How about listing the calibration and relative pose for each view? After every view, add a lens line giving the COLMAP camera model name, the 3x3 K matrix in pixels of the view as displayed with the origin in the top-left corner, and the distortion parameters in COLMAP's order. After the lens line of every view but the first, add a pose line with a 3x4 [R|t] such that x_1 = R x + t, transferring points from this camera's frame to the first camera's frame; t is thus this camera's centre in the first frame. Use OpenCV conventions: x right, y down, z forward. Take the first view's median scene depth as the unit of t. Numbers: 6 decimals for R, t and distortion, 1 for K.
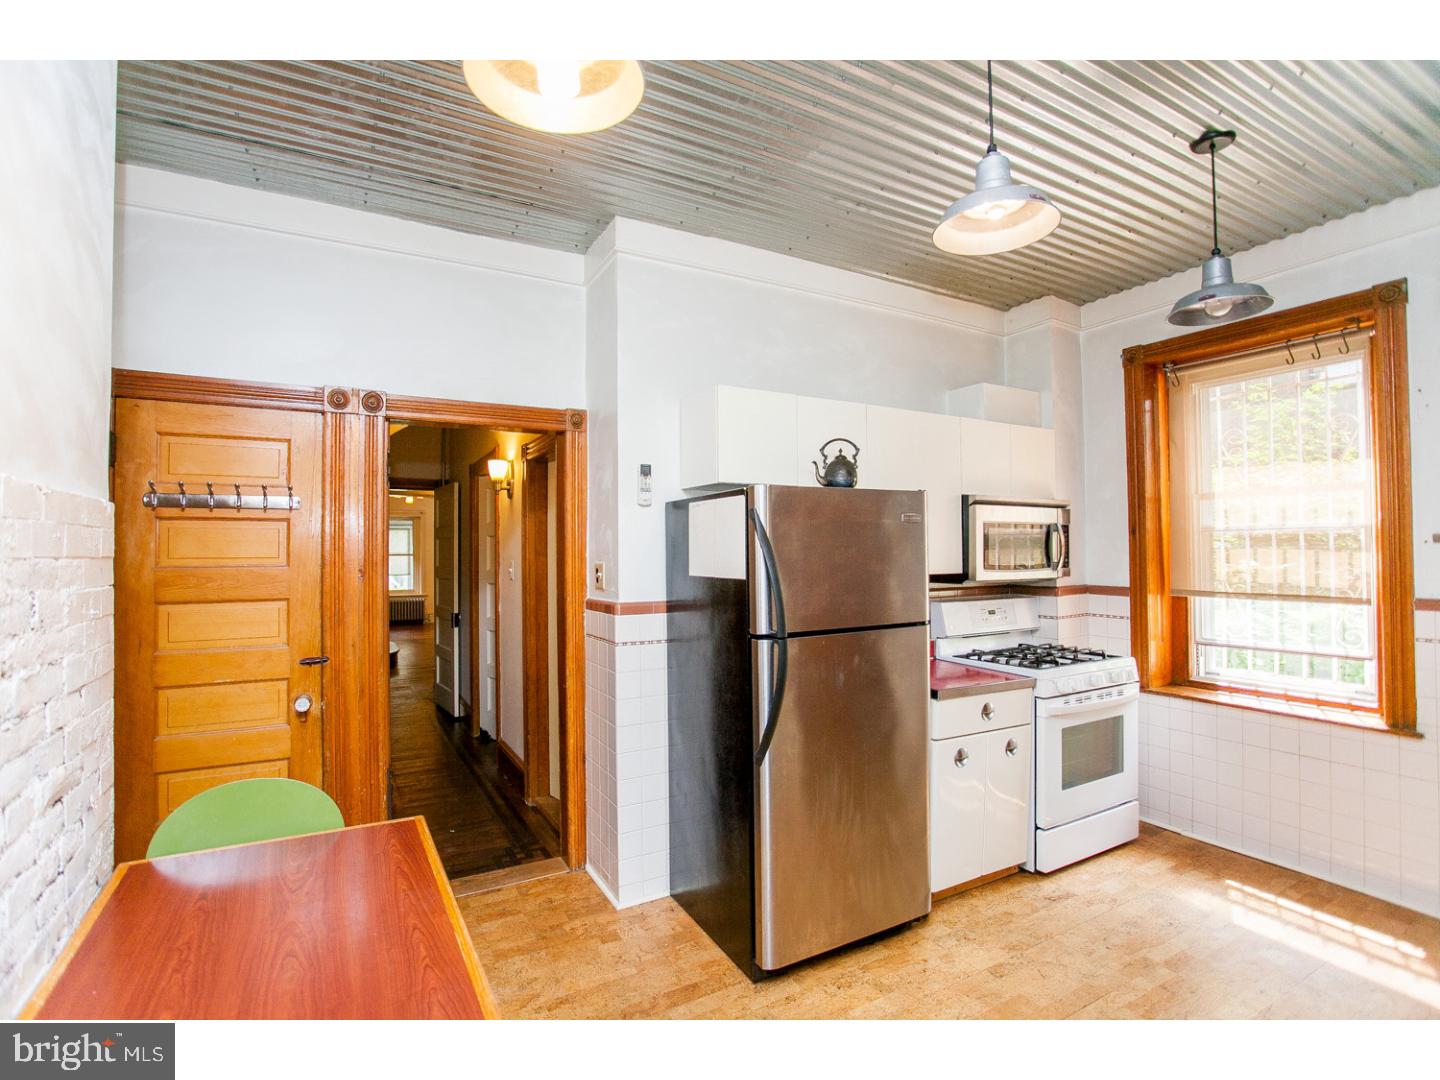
lens RADIAL K [[689.0, 0, 704.5], [0, 689.0, 539.7], [0, 0, 1]] dist [-0.059868, 0.020770]
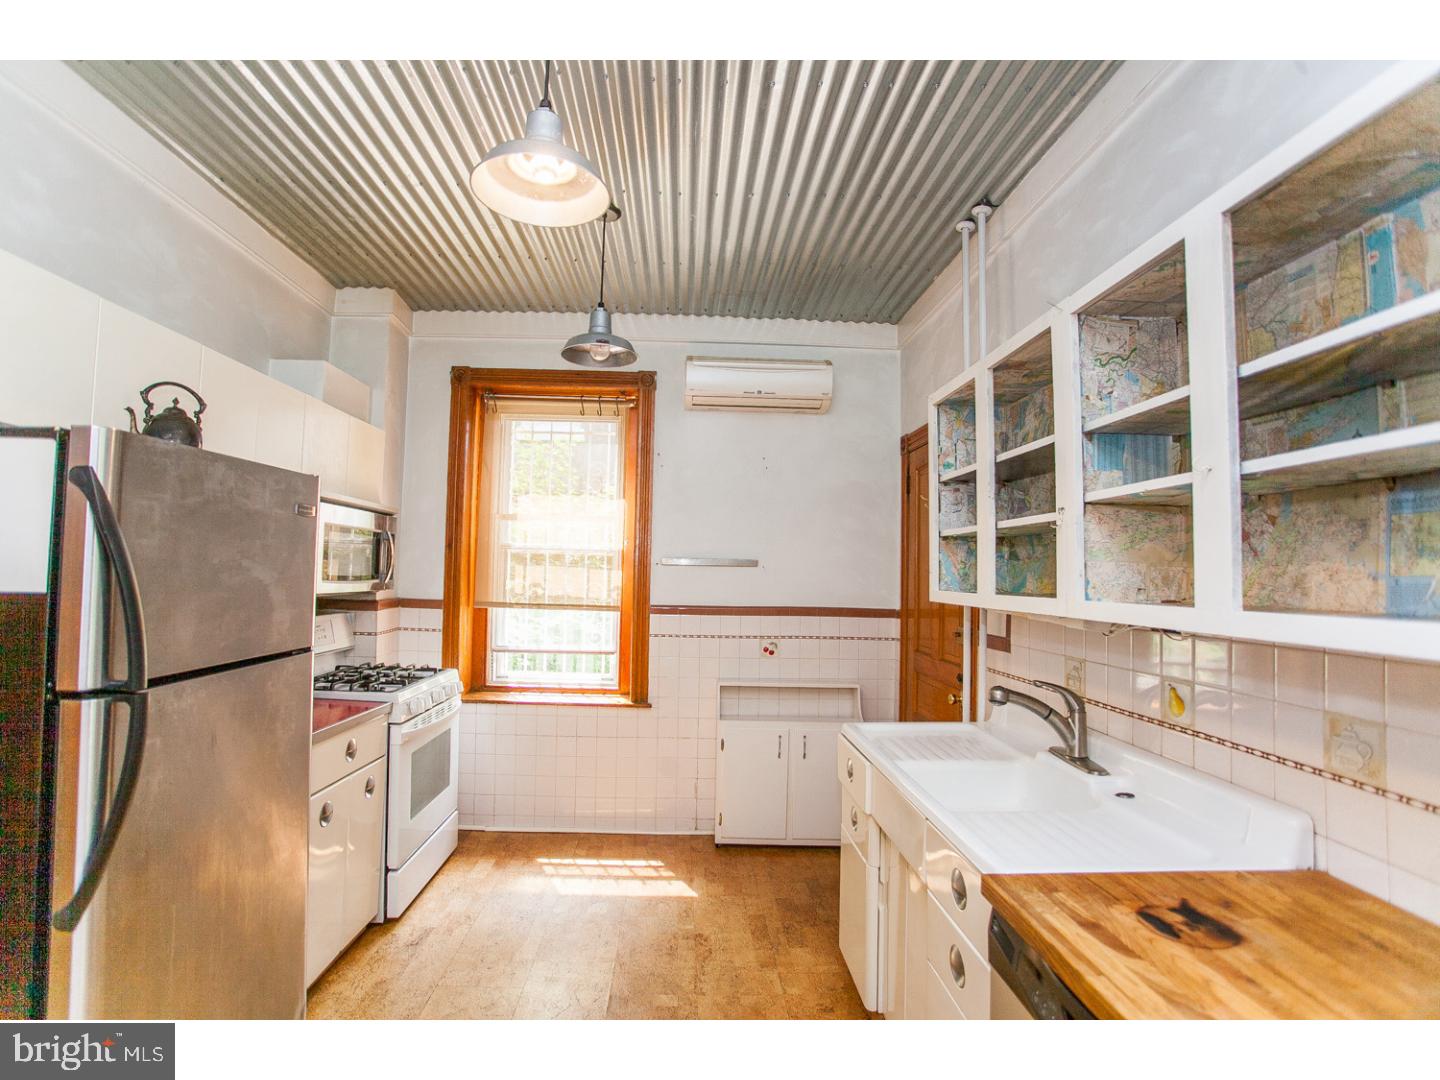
lens RADIAL K [[689.0, 0, 713.8], [0, 689.0, 542.6], [0, 0, 1]] dist [-0.059868, 0.020770]
pose [[0.451341, 0.056534, 0.890559, -0.129453], [-0.041287, 0.998245, -0.042446, 0.013799], [-0.891396, -0.017611, 0.452883, 0.219236]]
